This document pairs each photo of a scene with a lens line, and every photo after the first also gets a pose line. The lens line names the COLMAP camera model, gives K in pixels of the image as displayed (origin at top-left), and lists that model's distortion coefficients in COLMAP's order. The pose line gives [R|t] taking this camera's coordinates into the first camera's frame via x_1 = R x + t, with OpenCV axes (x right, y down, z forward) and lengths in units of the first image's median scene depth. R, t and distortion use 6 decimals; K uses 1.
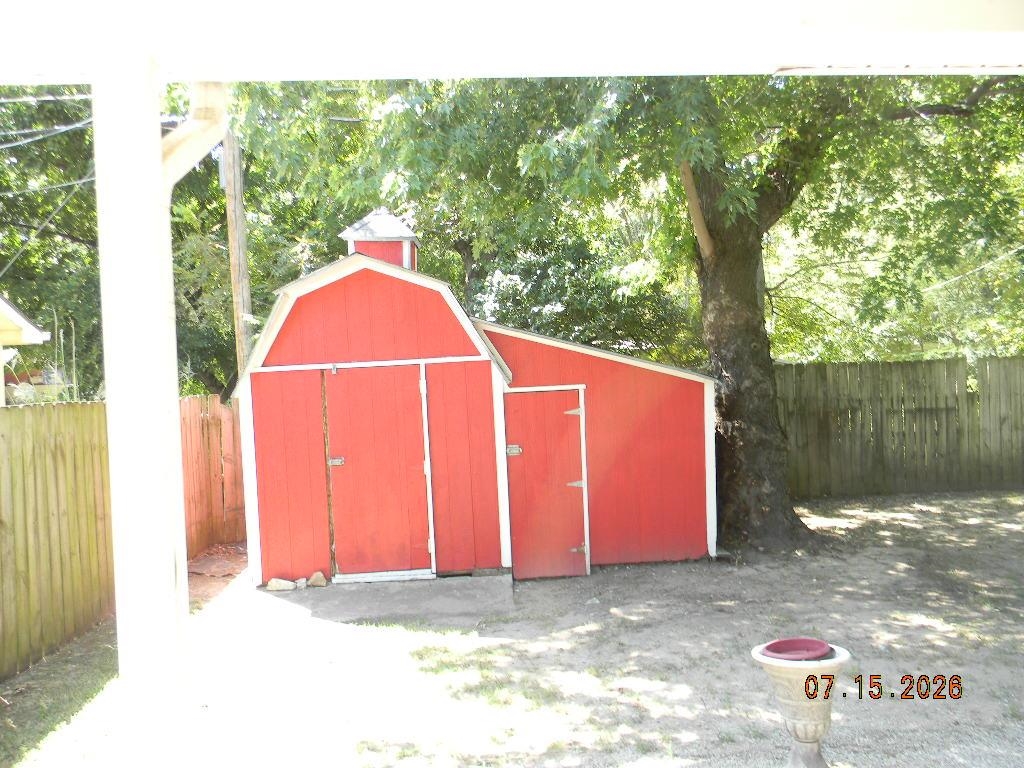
lens RADIAL K [[819.6, 0, 513.2], [0, 819.6, 389.3], [0, 0, 1]] dist [0.003317, -0.020459]
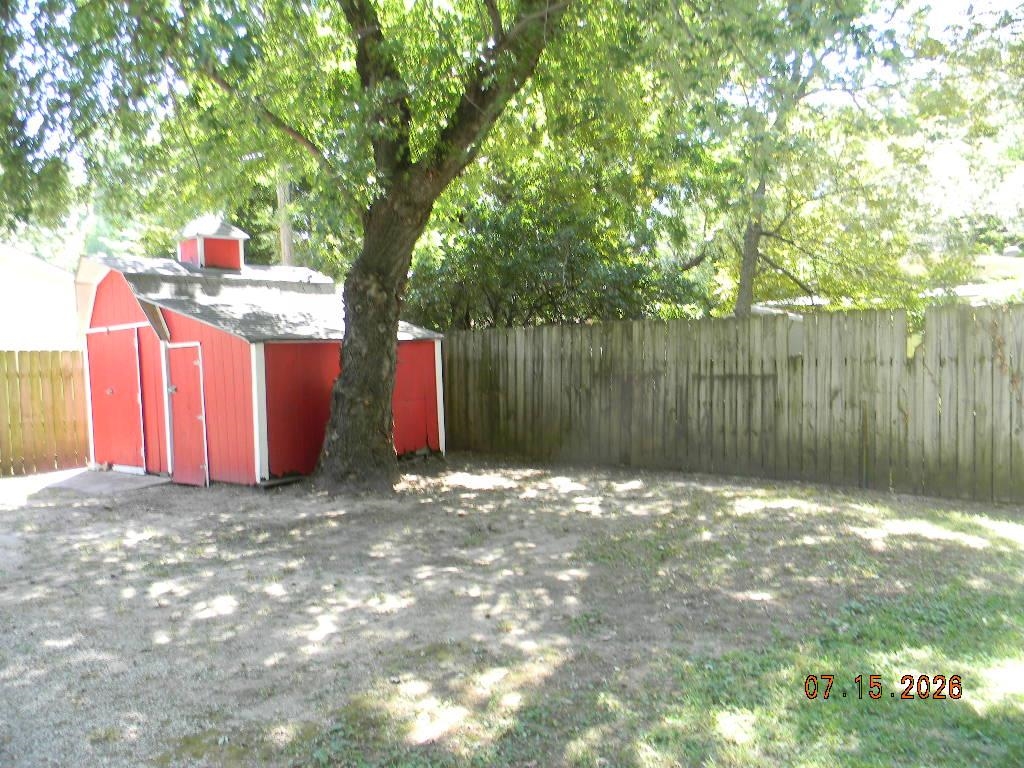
lens RADIAL K [[819.6, 0, 513.8], [0, 819.6, 386.7], [0, 0, 1]] dist [0.003317, -0.020459]
pose [[0.747530, 0.043327, -0.662813, 1.214367], [-0.009992, 0.998491, 0.054000, -0.009609], [0.664153, -0.033744, 0.746835, 0.315443]]
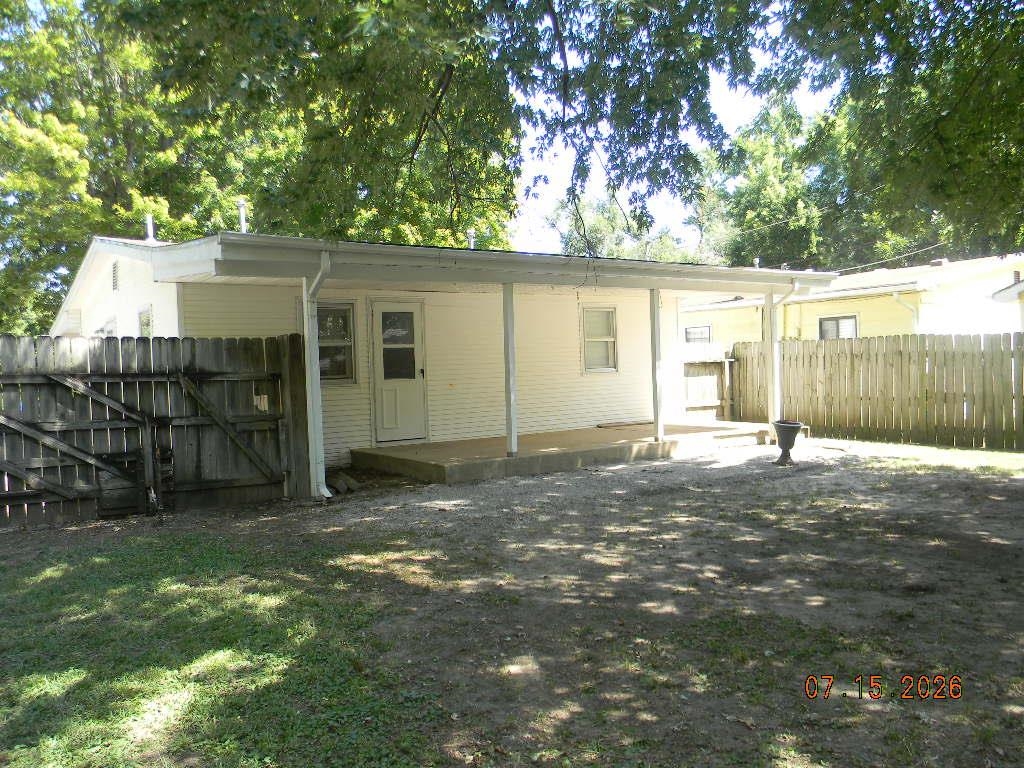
lens RADIAL K [[819.6, 0, 515.5], [0, 819.6, 383.9], [0, 0, 1]] dist [0.003317, -0.020459]
pose [[-0.846971, 0.065210, -0.527624, 1.192729], [0.043210, 0.997609, 0.053934, -0.013752], [0.529880, 0.022882, -0.847764, 1.292632]]
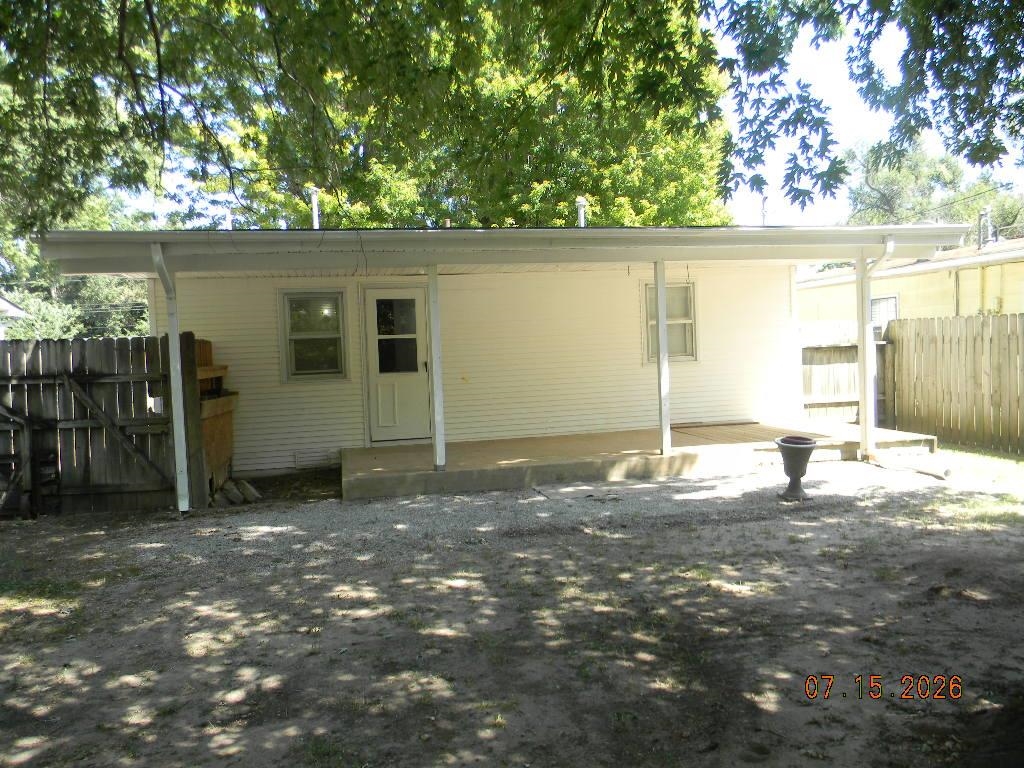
lens RADIAL K [[819.6, 0, 511.4], [0, 819.6, 386.2], [0, 0, 1]] dist [0.003317, -0.020459]
pose [[-0.983850, 0.074476, -0.162765, 0.615221], [0.063779, 0.995507, 0.069989, -0.012163], [0.167246, 0.058478, -0.984179, 1.284963]]
